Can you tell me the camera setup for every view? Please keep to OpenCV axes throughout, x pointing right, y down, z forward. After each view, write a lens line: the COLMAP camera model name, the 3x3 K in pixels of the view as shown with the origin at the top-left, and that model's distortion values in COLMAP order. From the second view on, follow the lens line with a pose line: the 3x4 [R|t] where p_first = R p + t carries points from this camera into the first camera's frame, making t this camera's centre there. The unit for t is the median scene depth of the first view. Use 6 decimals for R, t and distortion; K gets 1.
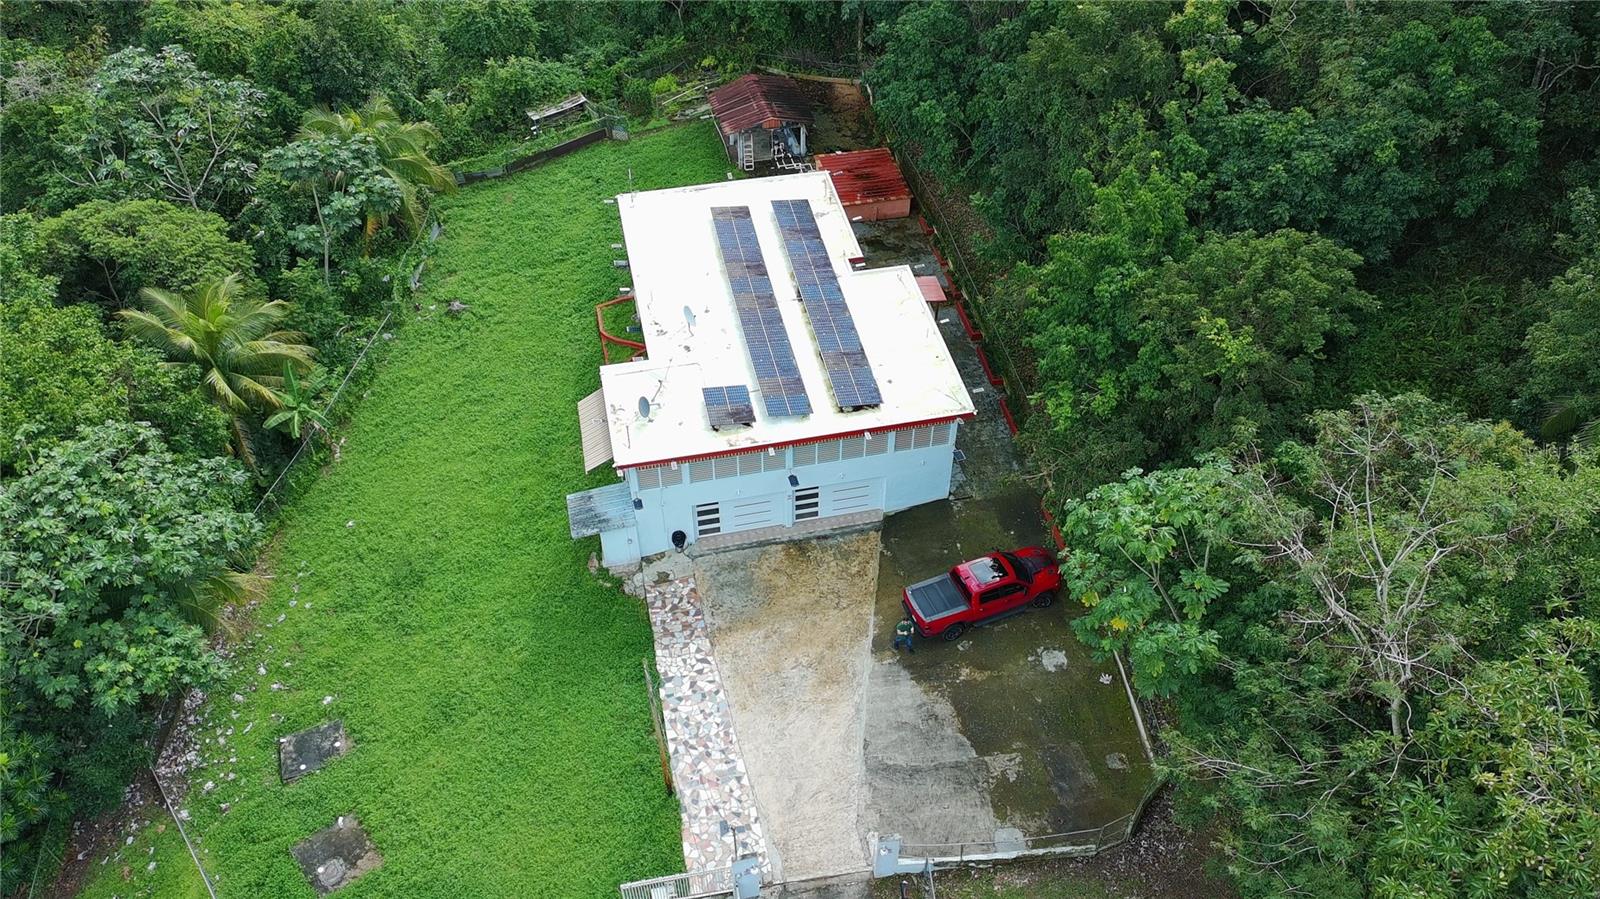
lens RADIAL K [[1164.7, 0, 799.2], [0, 1164.7, 450.2], [0, 0, 1]] dist [0.002067, 0.000166]
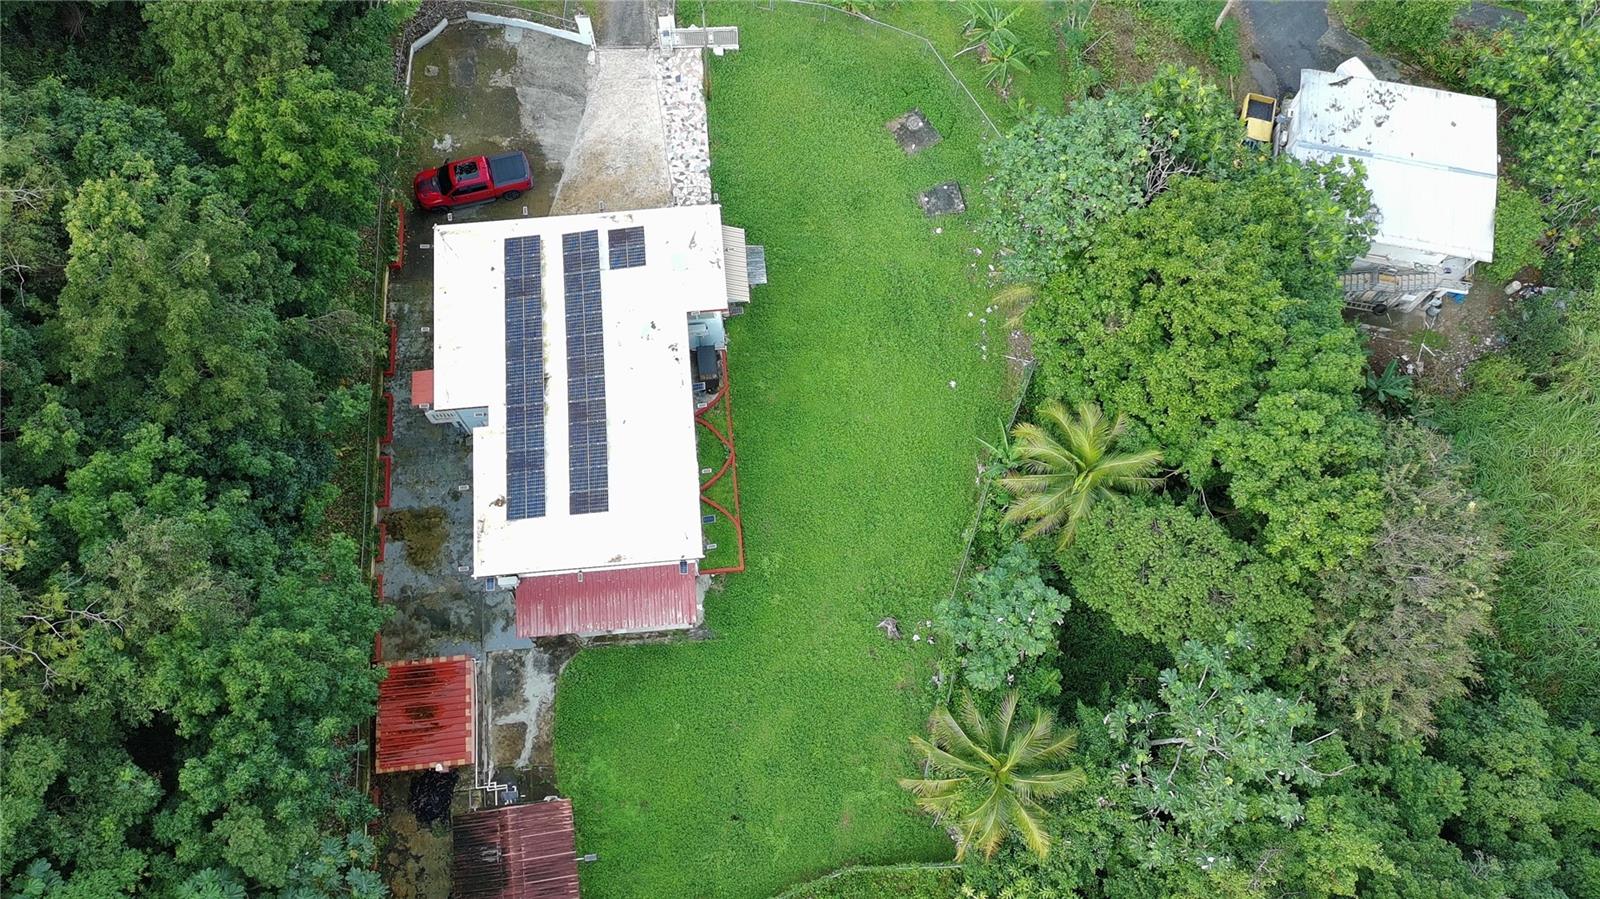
lens RADIAL K [[1164.7, 0, 800.6], [0, 1164.7, 448.7], [0, 0, 1]] dist [0.002067, 0.000166]
pose [[-0.991798, -0.127598, 0.007425, -0.283763], [0.069050, -0.486014, 0.871219, -1.230280], [-0.107557, 0.864586, 0.490838, 0.547436]]
